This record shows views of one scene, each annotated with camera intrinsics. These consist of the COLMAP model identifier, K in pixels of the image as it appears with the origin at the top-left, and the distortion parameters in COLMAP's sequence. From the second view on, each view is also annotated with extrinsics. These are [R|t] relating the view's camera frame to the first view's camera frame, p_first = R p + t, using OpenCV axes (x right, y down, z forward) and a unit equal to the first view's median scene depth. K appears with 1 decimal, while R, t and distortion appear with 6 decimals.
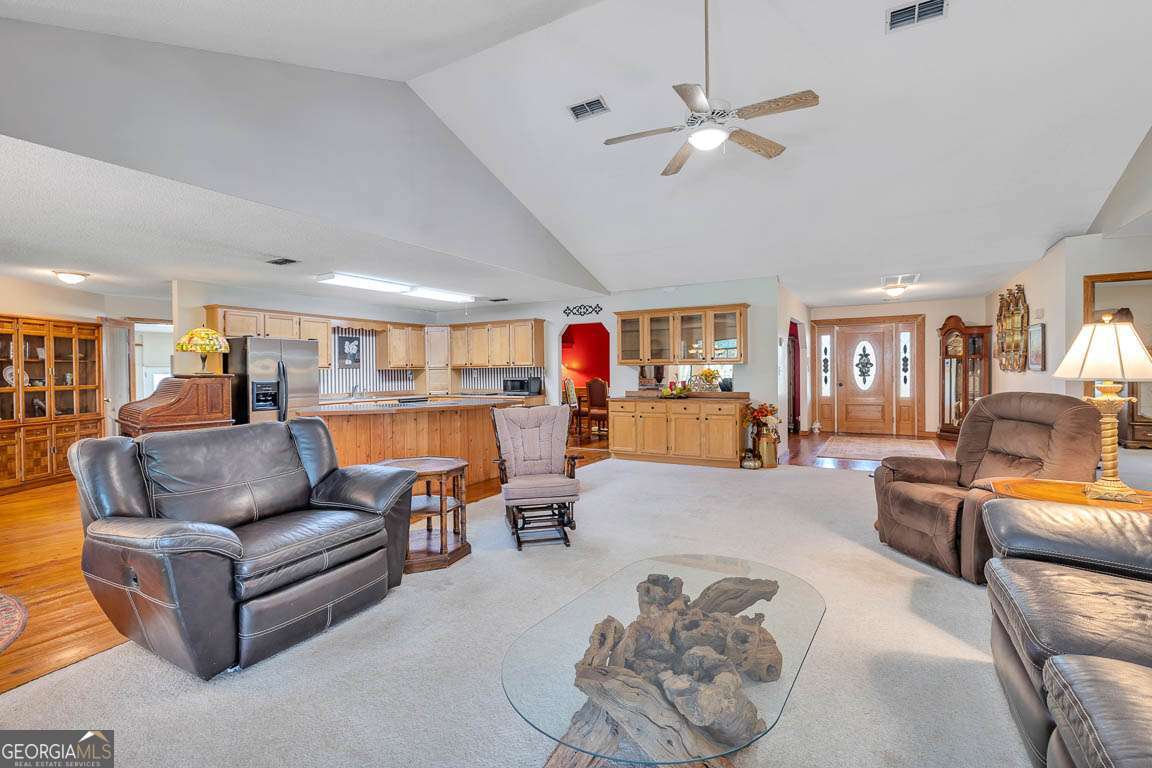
lens RADIAL K [[526.4, 0, 570.7], [0, 526.4, 380.8], [0, 0, 1]] dist [0.004437, 0.000277]
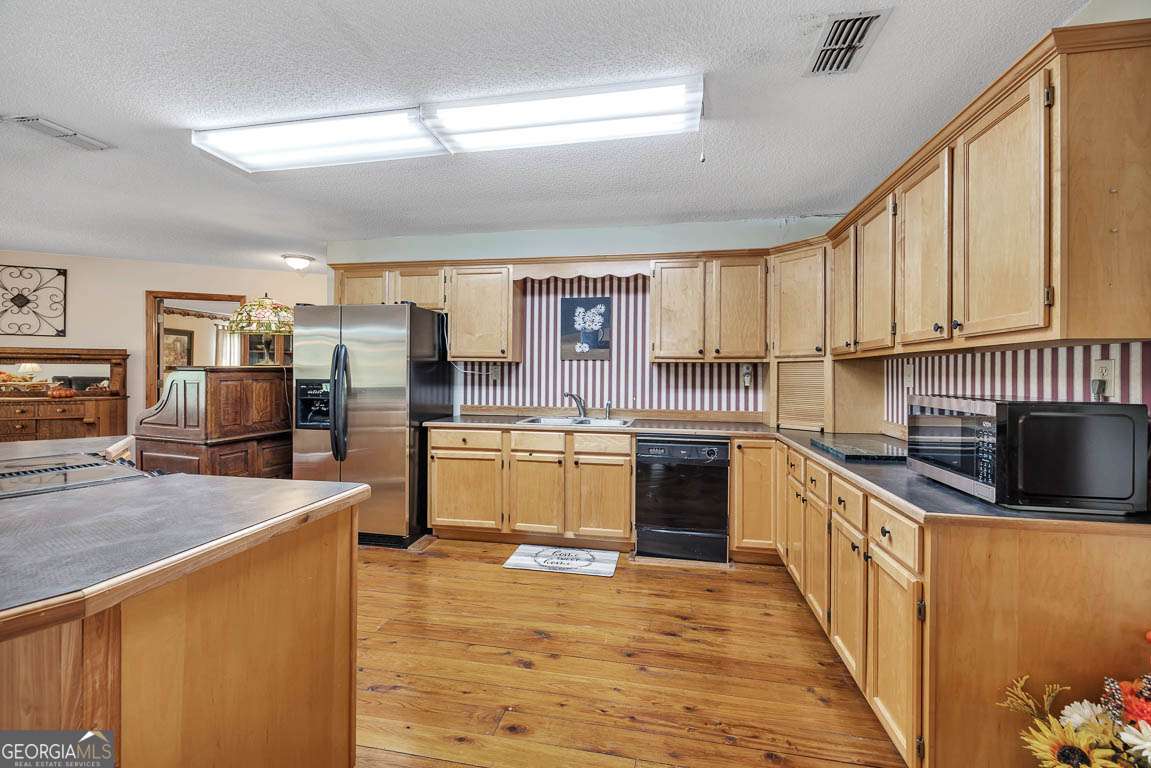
lens RADIAL K [[492.1, 0, 571.9], [0, 492.1, 378.3], [0, 0, 1]] dist [0.003404, 0.000053]
pose [[0.319457, 0.024352, -0.947288, 0.026742], [-0.028666, 0.999461, 0.016026, -0.013250], [0.947167, 0.022035, 0.319983, 0.836252]]
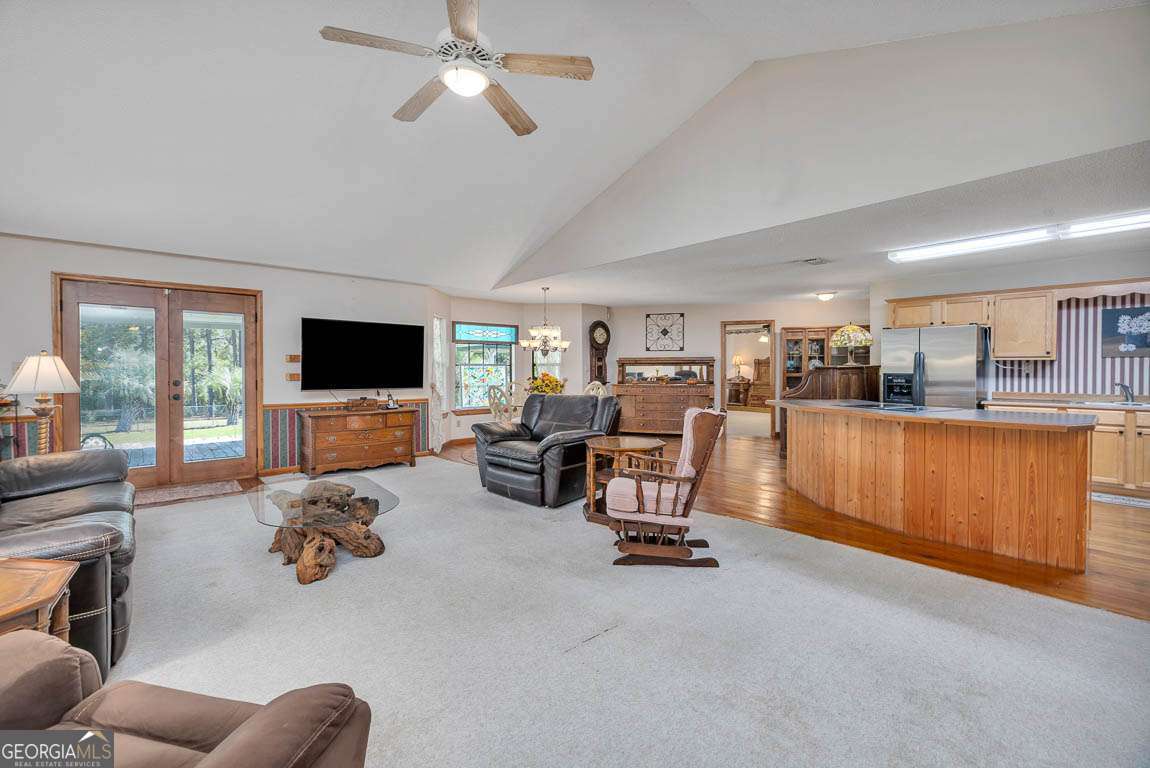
lens RADIAL K [[491.7, 0, 572.5], [0, 491.7, 376.6], [0, 0, 1]] dist [0.003404, 0.000053]
pose [[-0.307865, 0.029850, -0.950962, 0.364132], [-0.008611, 0.999379, 0.034158, -0.014765], [0.951391, 0.018705, -0.307417, 0.537555]]
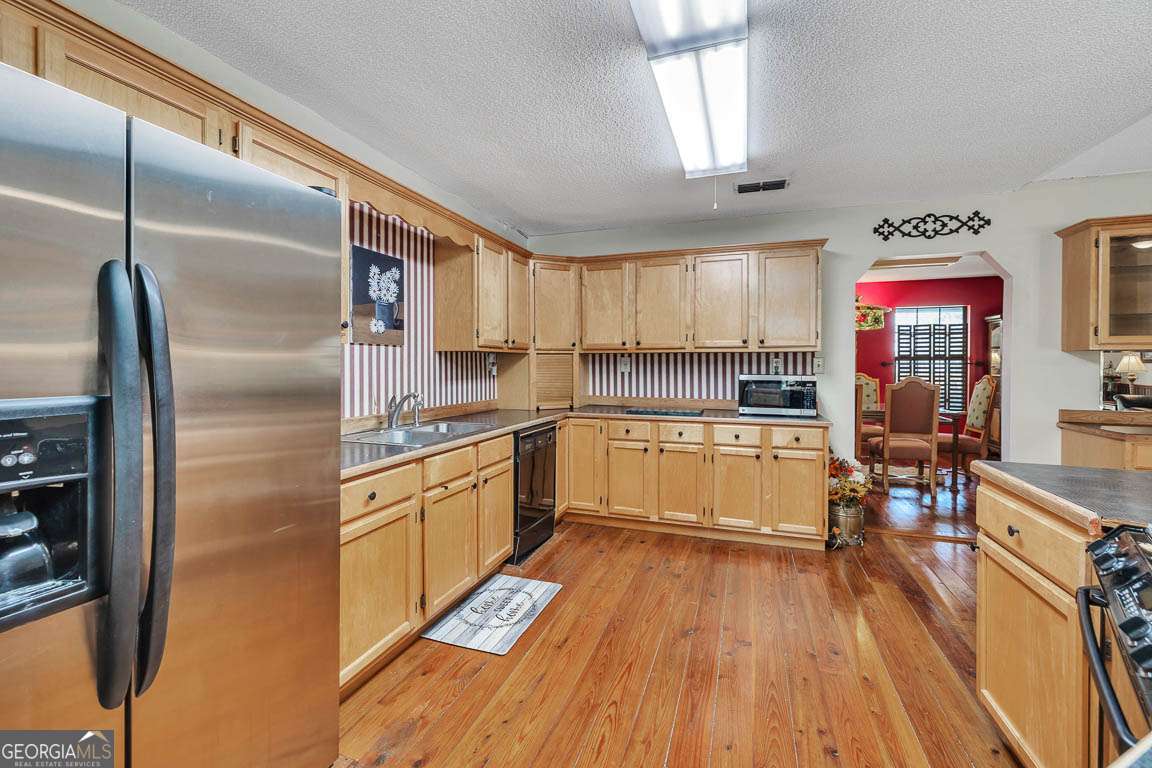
lens RADIAL K [[492.6, 0, 577.3], [0, 492.6, 371.7], [0, 0, 1]] dist [0.003404, 0.000053]
pose [[0.982618, 0.013044, 0.185178, -0.351350], [-0.012545, 0.999914, -0.003865, -0.006061], [-0.185212, 0.001475, 0.982697, 0.656362]]
